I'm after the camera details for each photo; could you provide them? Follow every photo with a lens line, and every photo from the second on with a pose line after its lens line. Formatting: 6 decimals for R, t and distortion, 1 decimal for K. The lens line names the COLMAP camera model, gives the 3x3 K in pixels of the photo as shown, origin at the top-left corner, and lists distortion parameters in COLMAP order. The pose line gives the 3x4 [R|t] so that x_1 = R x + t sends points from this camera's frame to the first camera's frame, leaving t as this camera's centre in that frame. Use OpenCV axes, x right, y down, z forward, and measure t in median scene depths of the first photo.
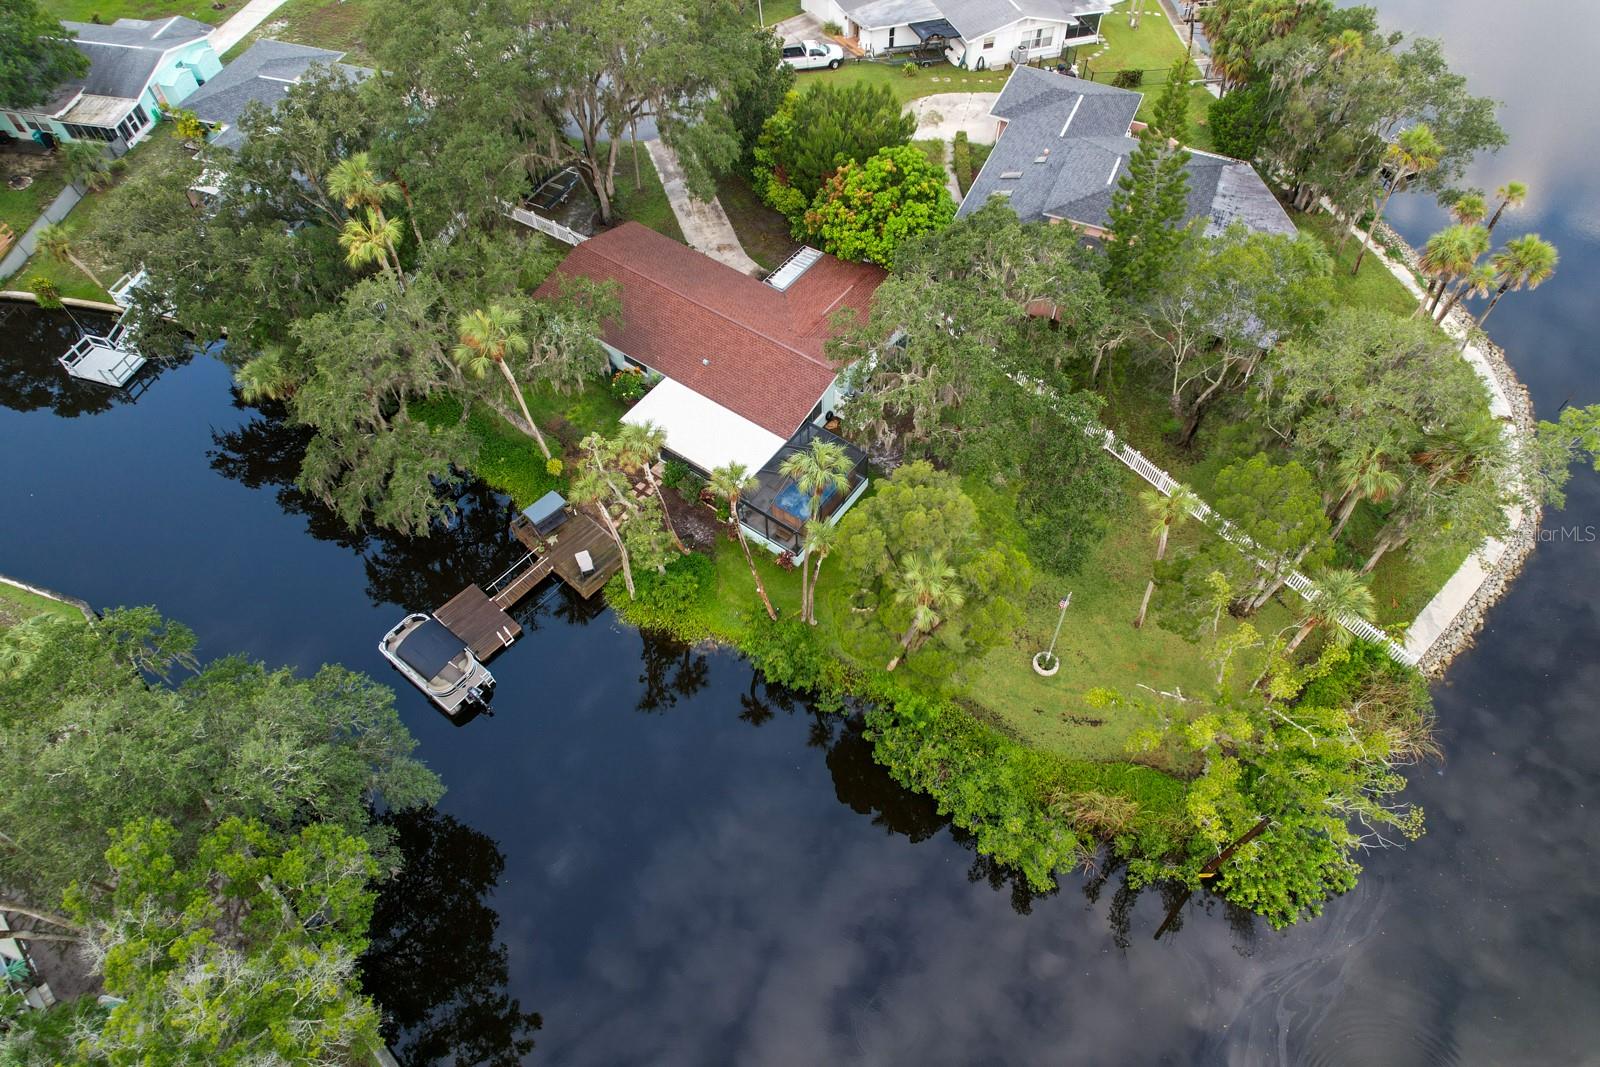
lens RADIAL K [[1023.8, 0, 802.0], [0, 1023.8, 533.0], [0, 0, 1]] dist [-0.082756, 0.083685]
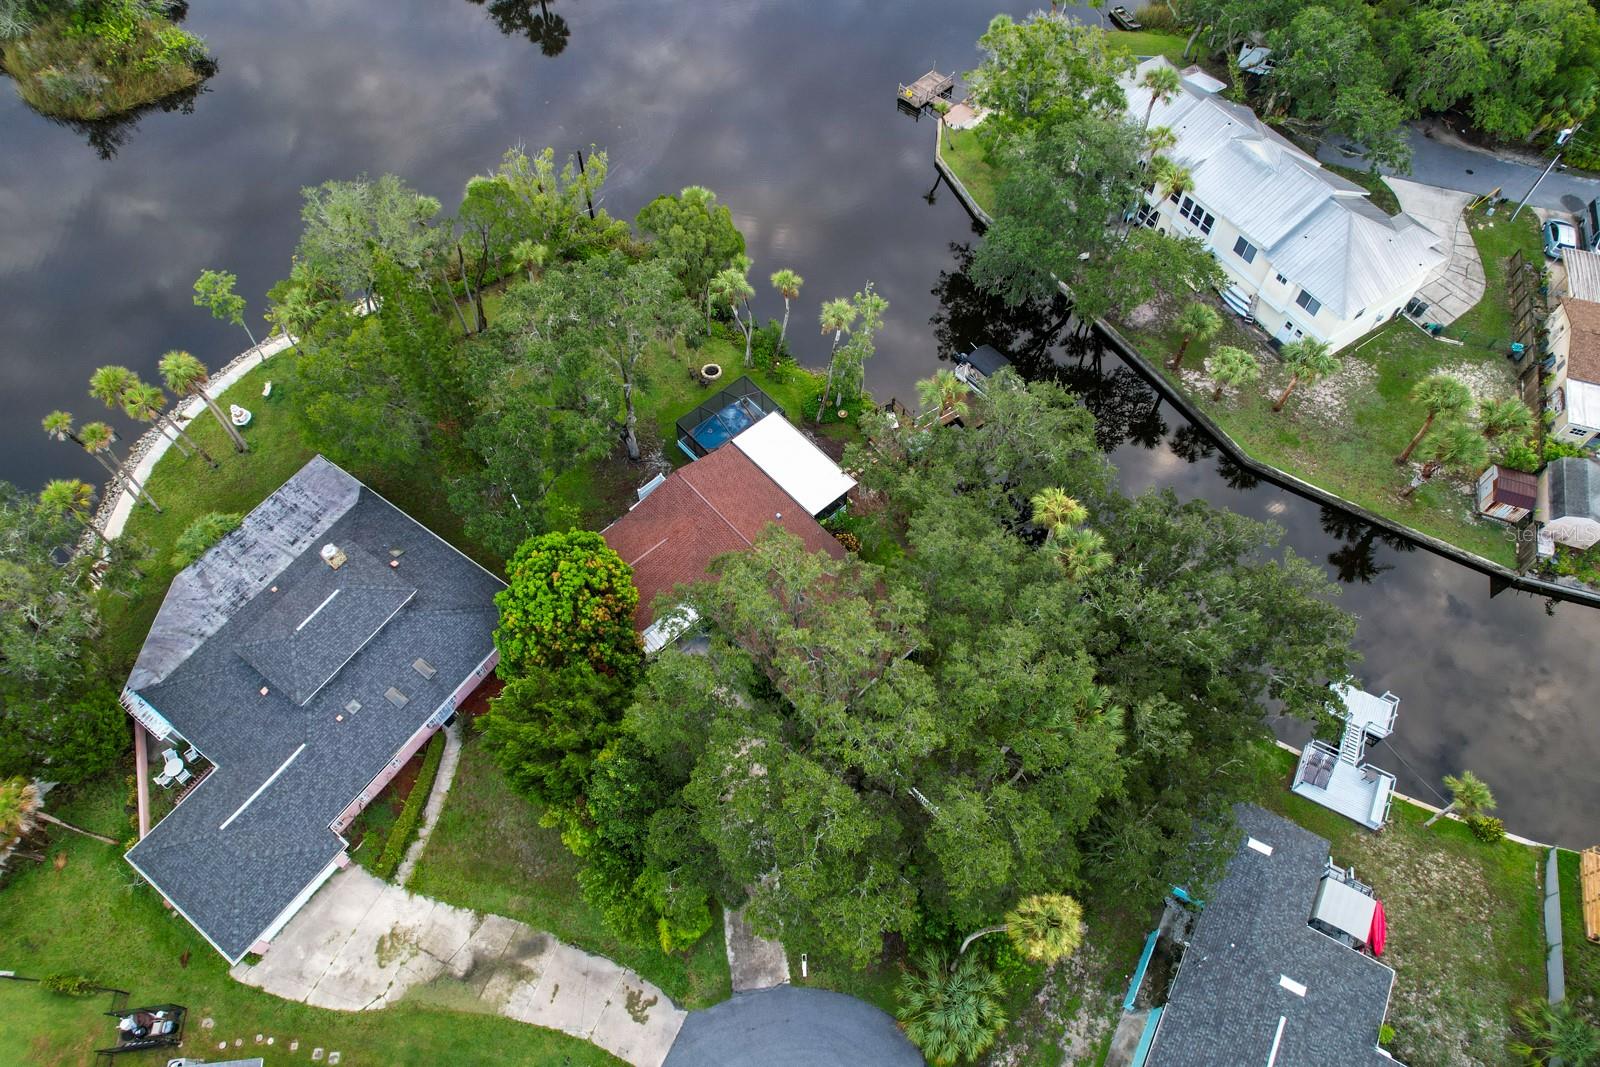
lens RADIAL K [[1023.8, 0, 802.0], [0, 1023.8, 533.0], [0, 0, 1]] dist [-0.082756, 0.083685]
pose [[-0.978651, -0.167459, 0.119159, -0.230890], [0.171477, -0.345662, 0.922558, -1.095778], [-0.113302, 0.923296, 0.366998, 0.515899]]
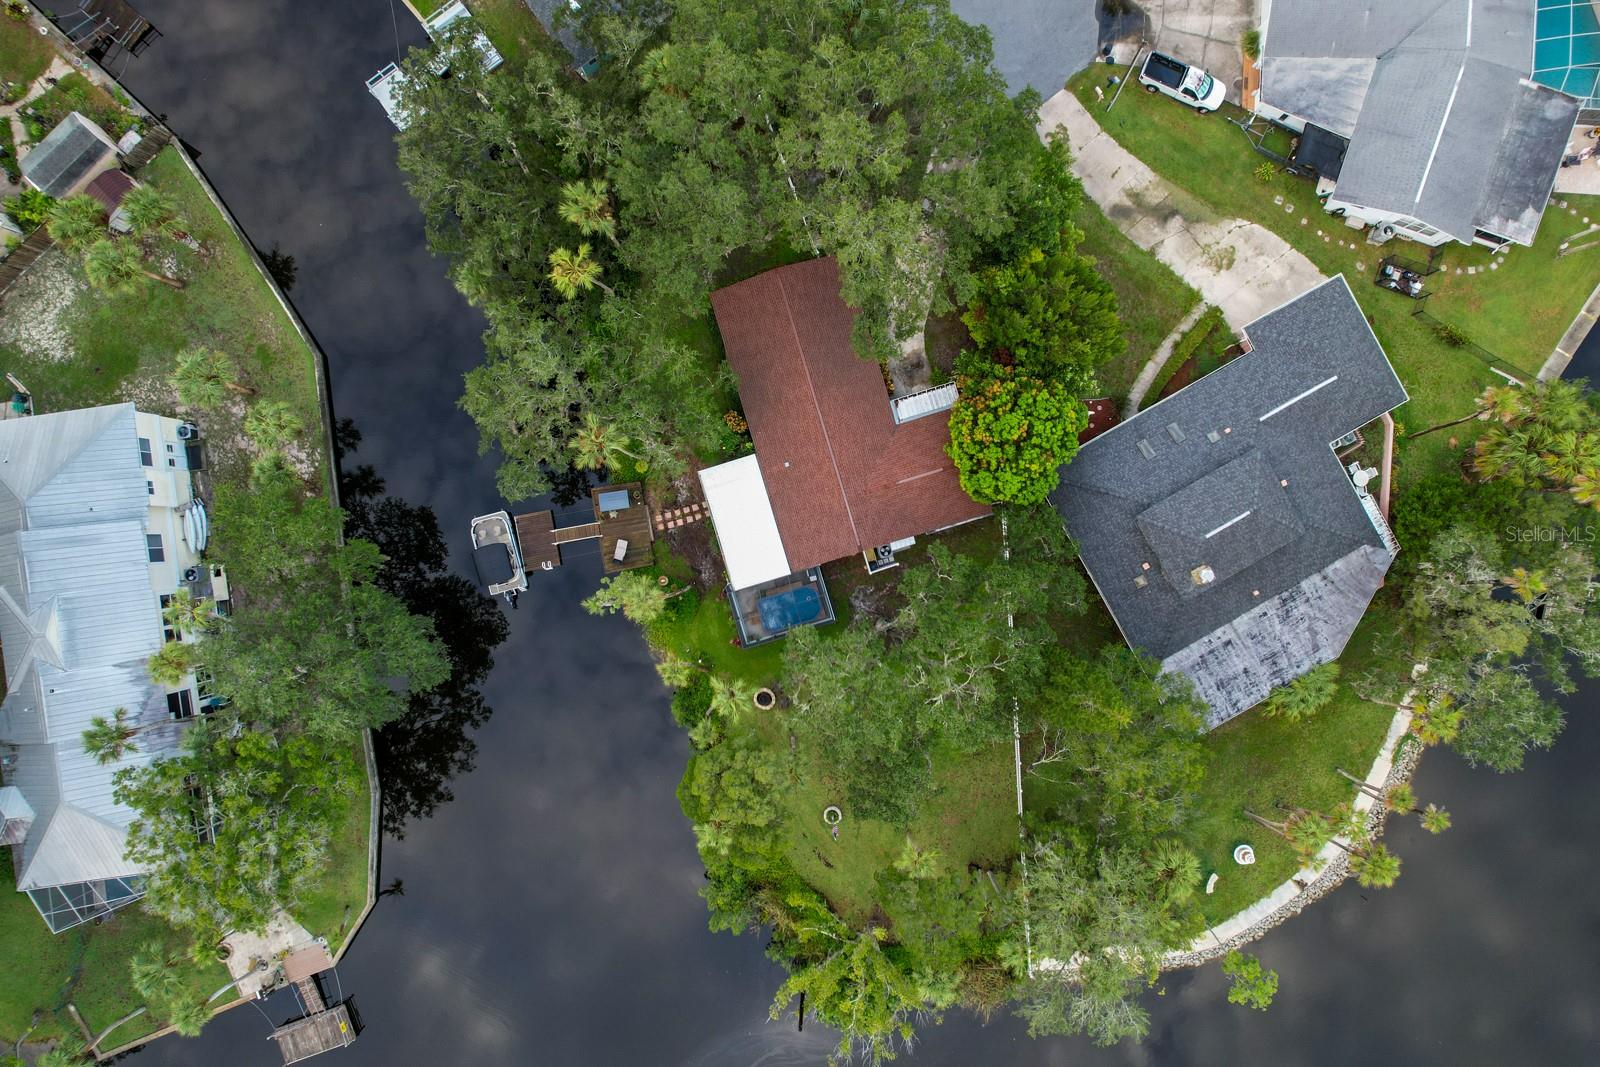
lens RADIAL K [[1023.8, 0, 802.0], [0, 1023.8, 533.0], [0, 0, 1]] dist [-0.082756, 0.083685]
pose [[0.796622, 0.604469, -0.003277, -0.025003], [-0.479432, 0.635121, 0.605612, -0.741743], [0.368155, -0.480873, 0.795753, 0.019857]]
